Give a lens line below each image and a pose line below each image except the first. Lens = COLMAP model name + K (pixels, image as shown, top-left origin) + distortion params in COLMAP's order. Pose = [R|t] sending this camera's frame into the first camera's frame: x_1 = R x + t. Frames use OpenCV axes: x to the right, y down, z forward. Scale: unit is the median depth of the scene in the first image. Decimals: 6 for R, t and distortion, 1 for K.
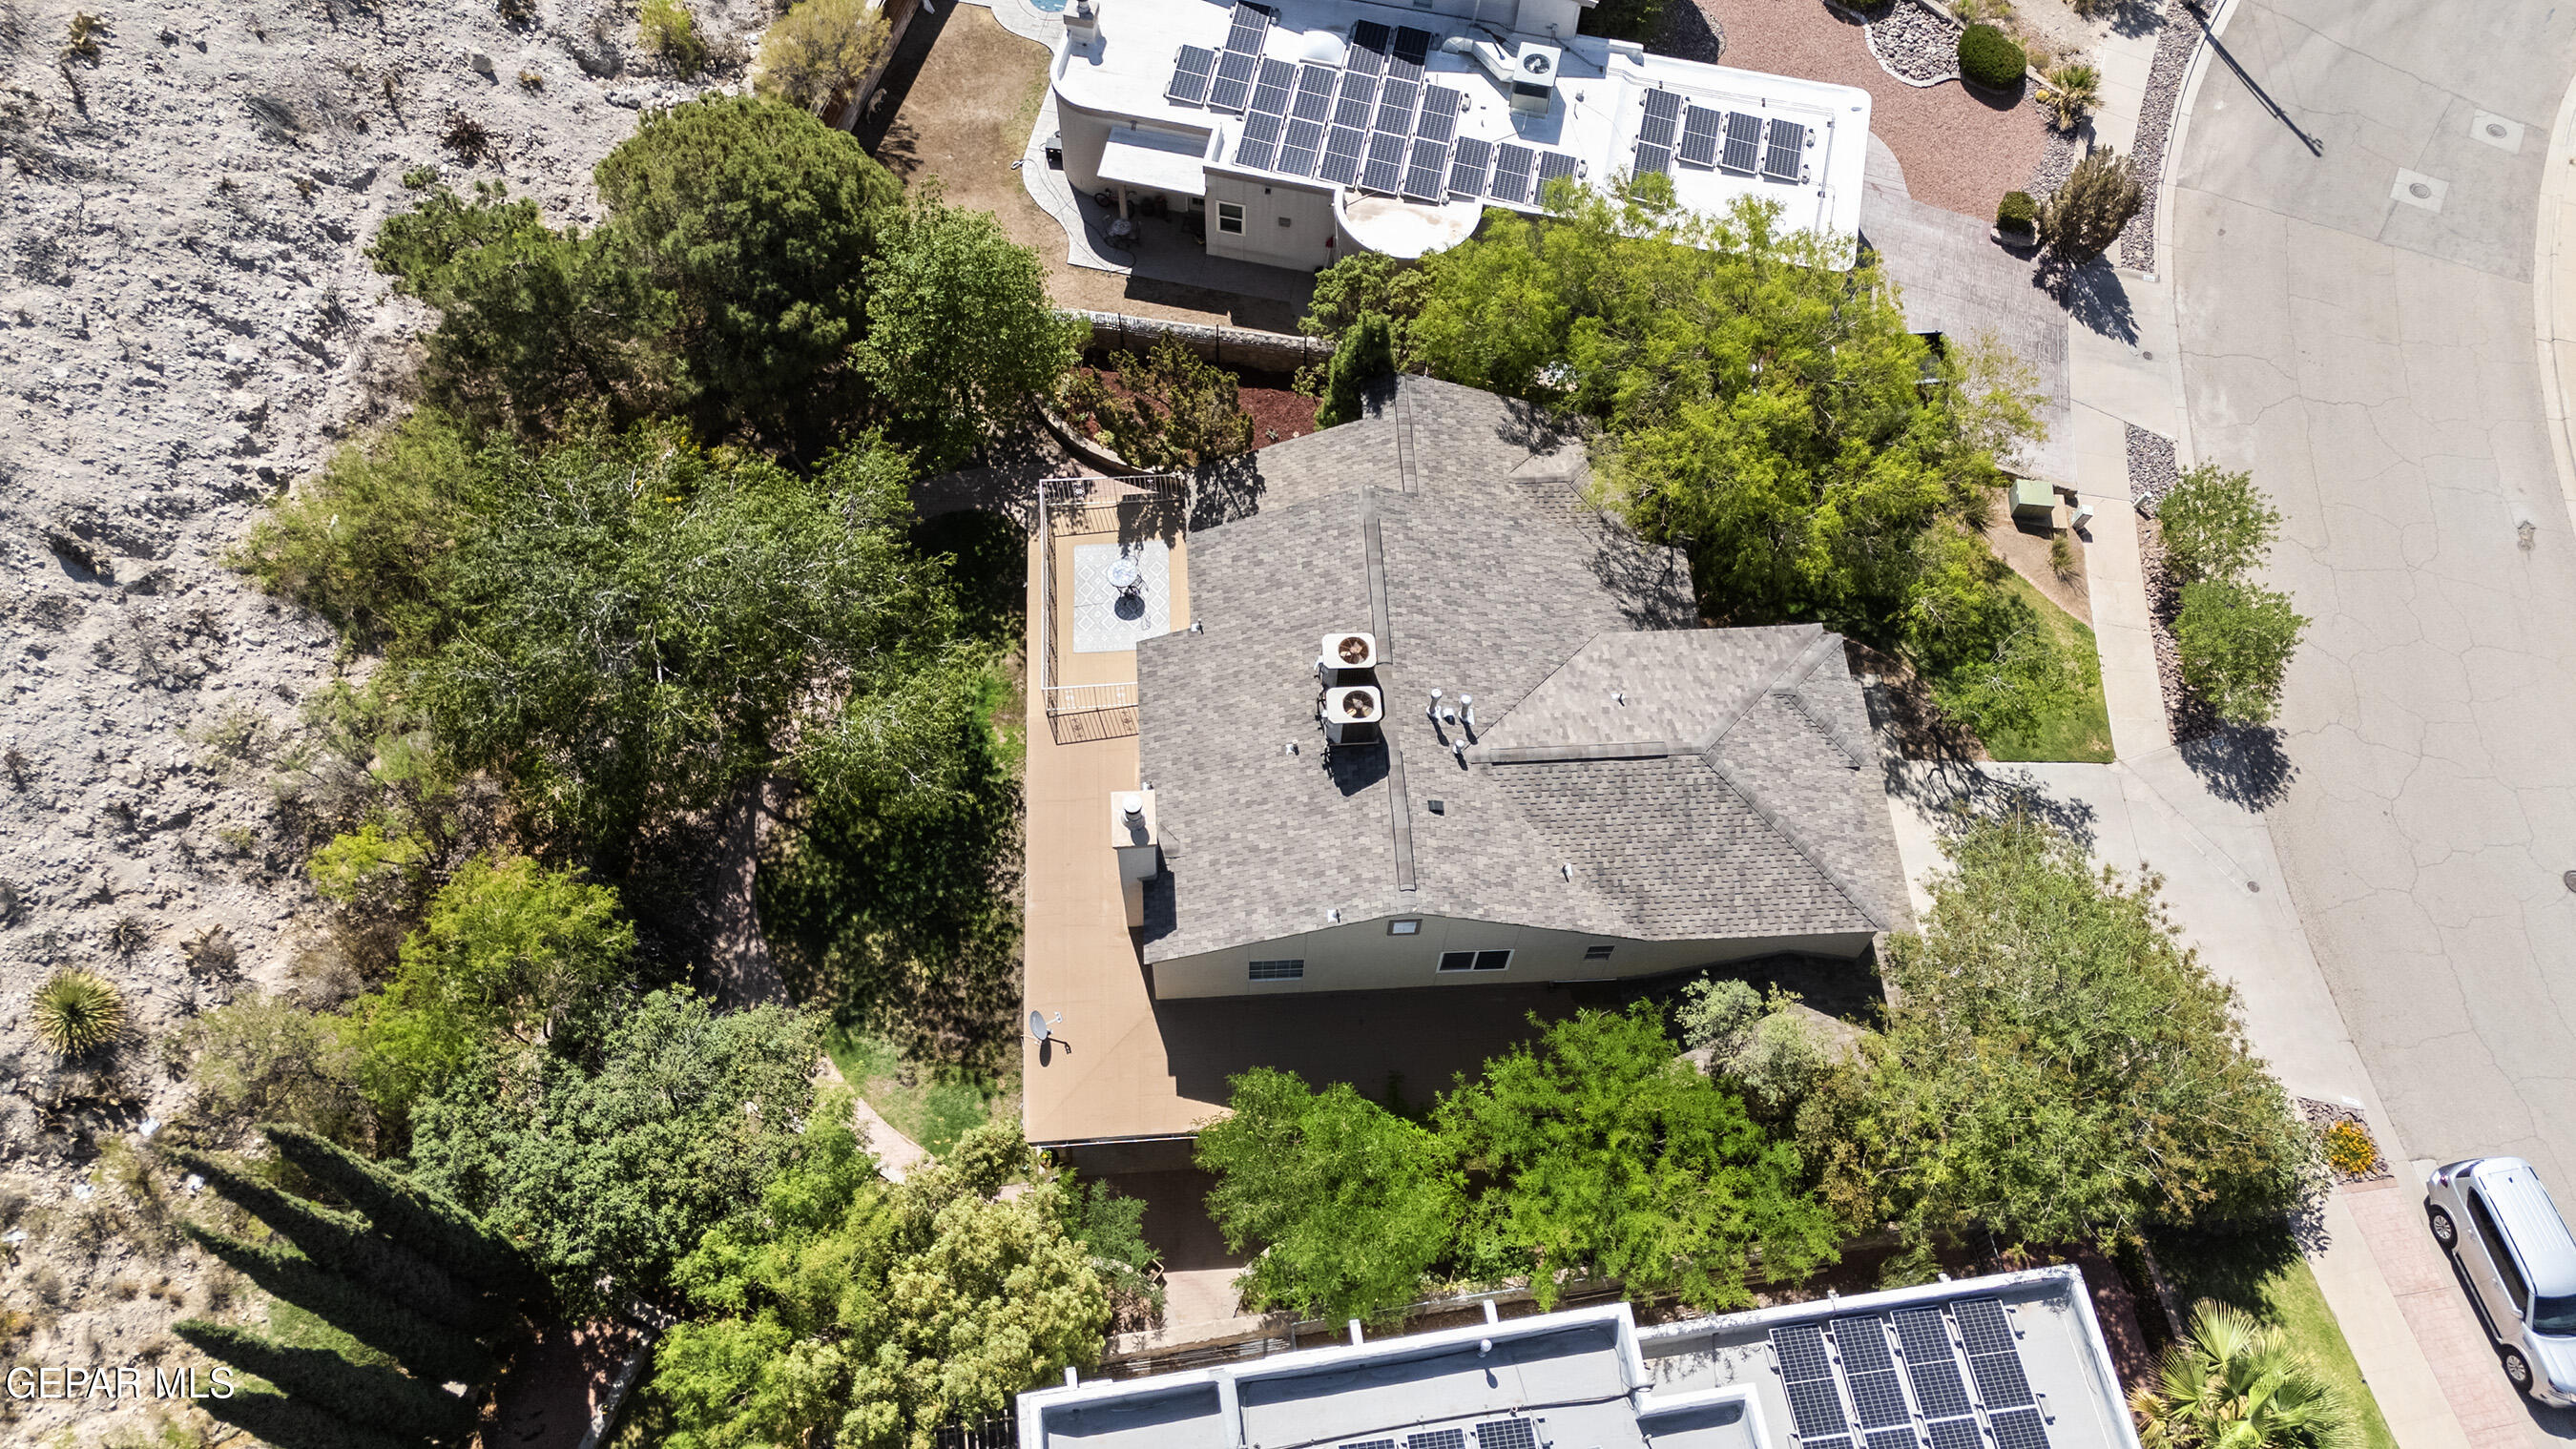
lens RADIAL K [[1823.7, 0, 1289.8], [0, 1823.7, 721.6], [0, 0, 1]] dist [0.008402, -0.011442]
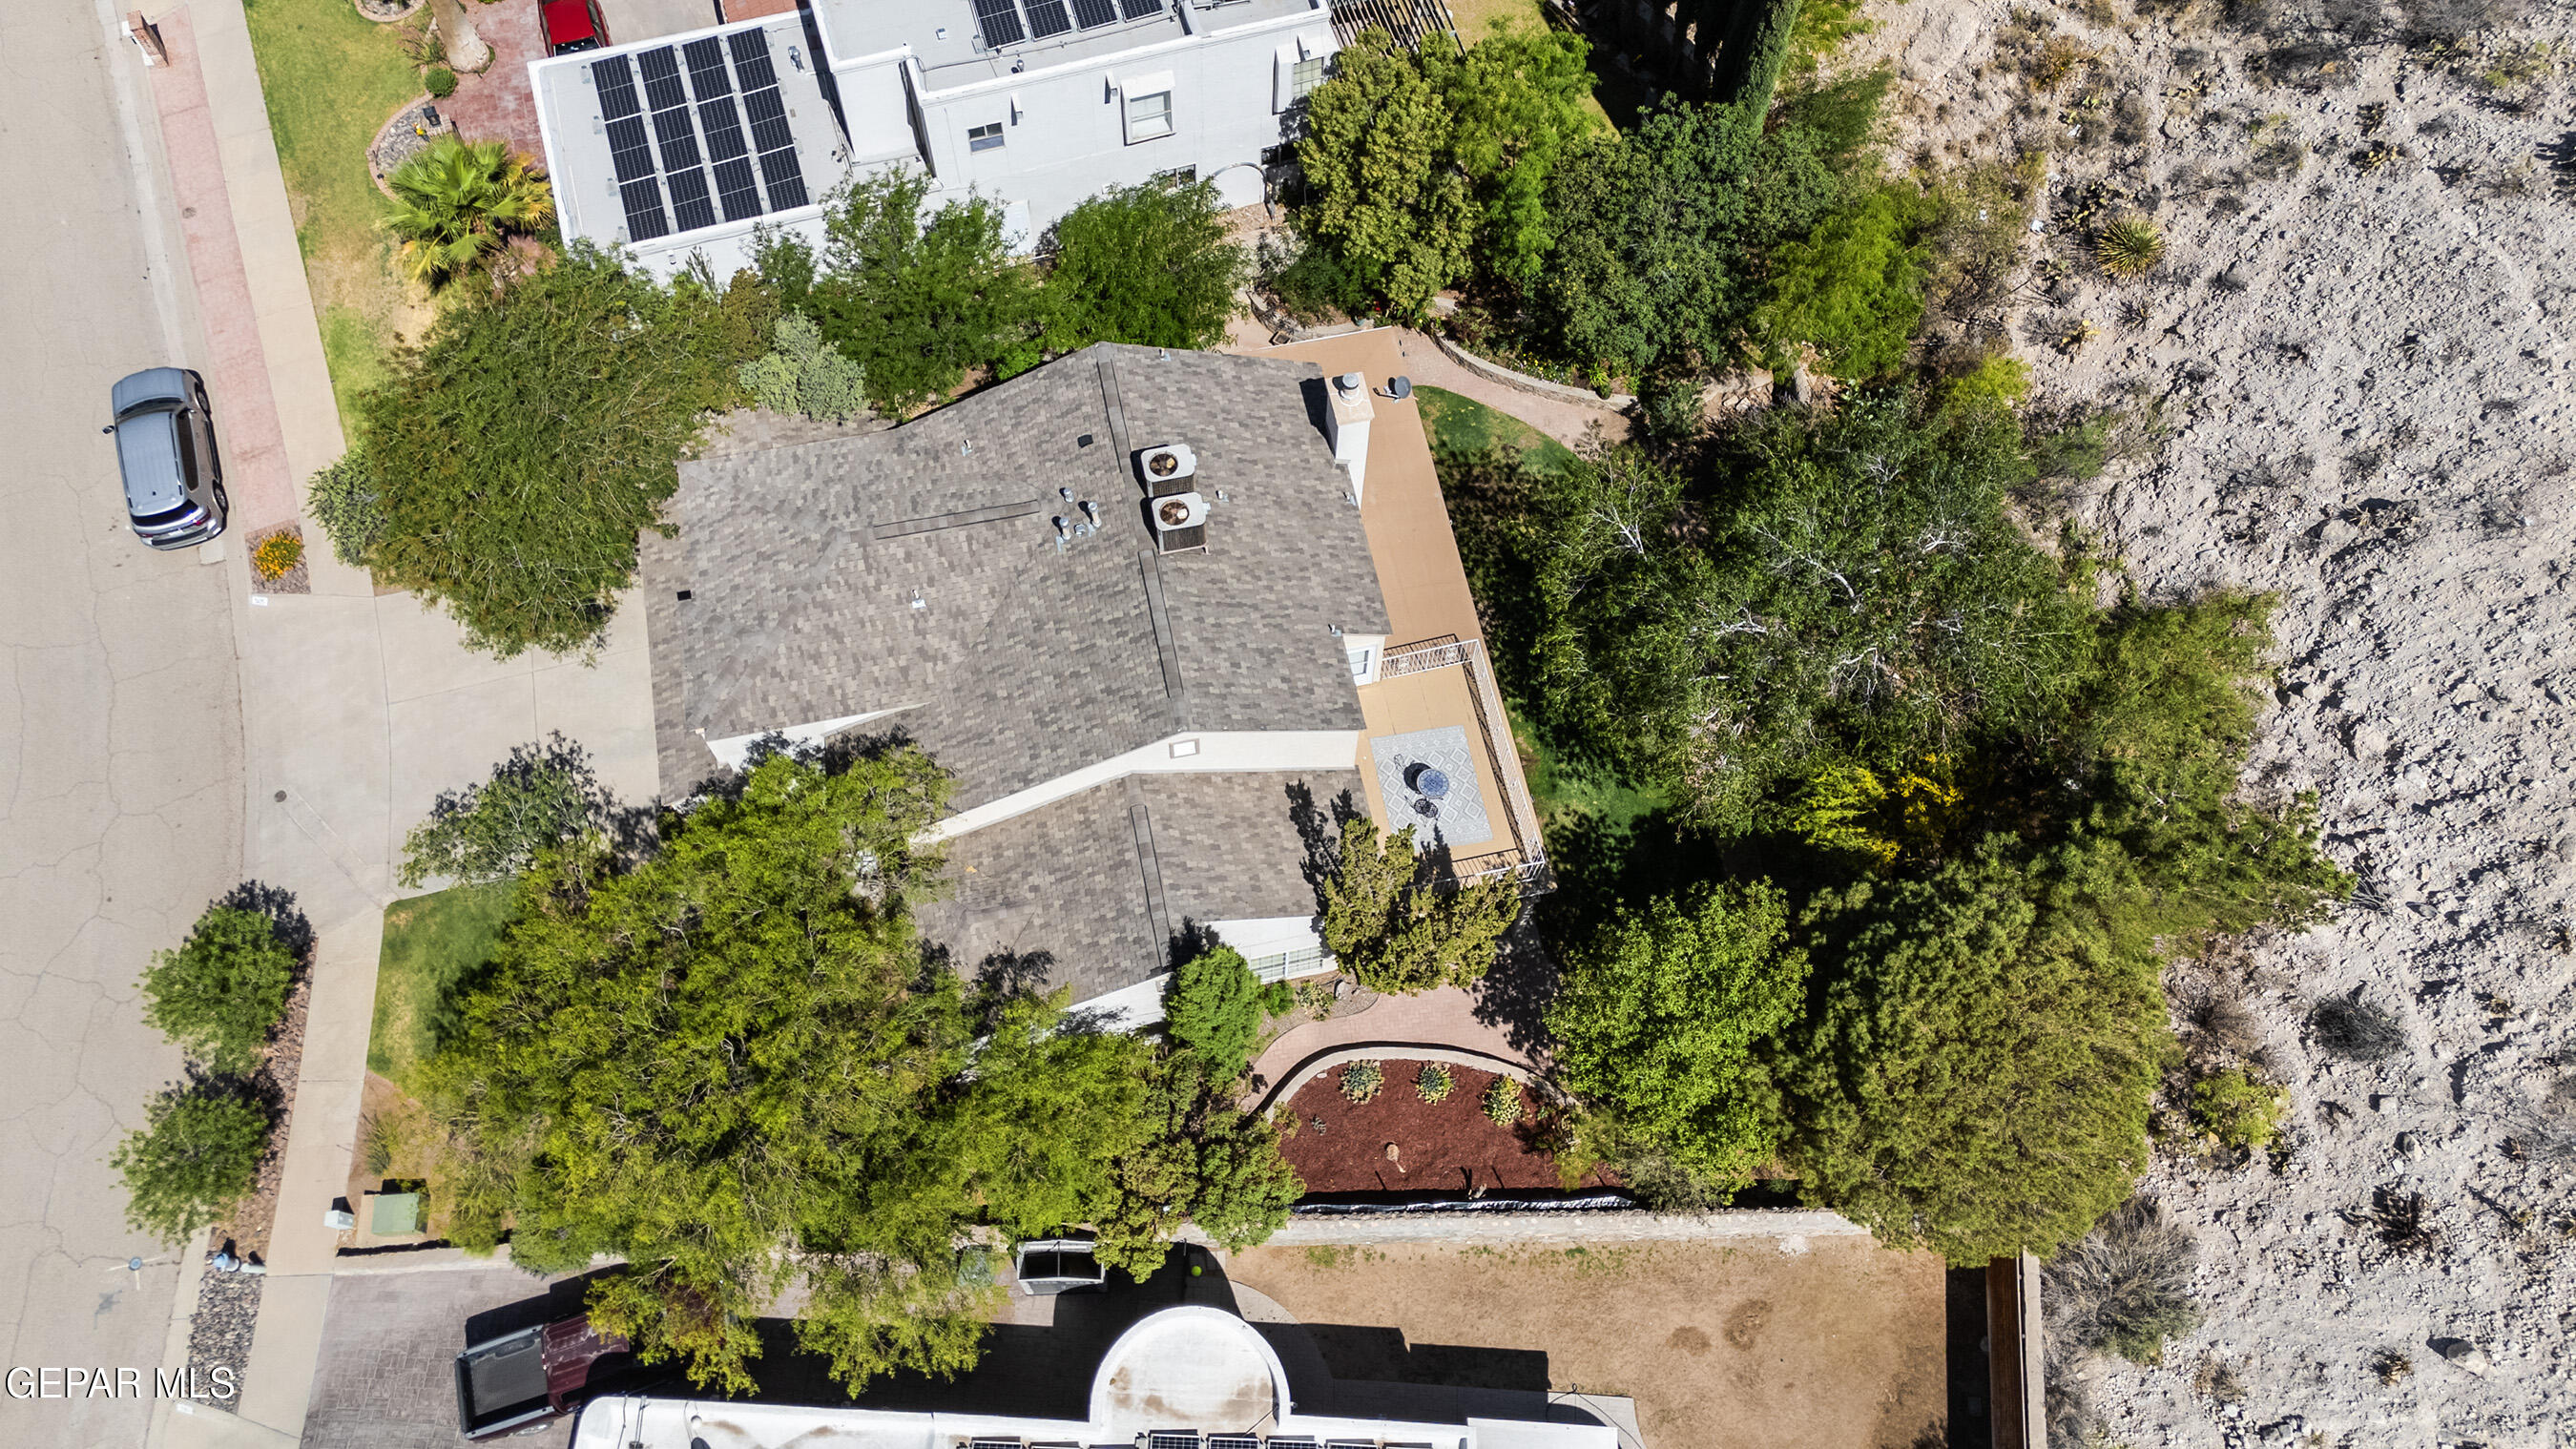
lens RADIAL K [[1823.7, 0, 1287.6], [0, 1823.7, 725.2], [0, 0, 1]] dist [0.008402, -0.011442]
pose [[-0.987226, 0.121863, -0.102633, 0.082314], [-0.156091, -0.610667, 0.776351, -0.836049], [0.031934, 0.782455, 0.621888, 0.391844]]
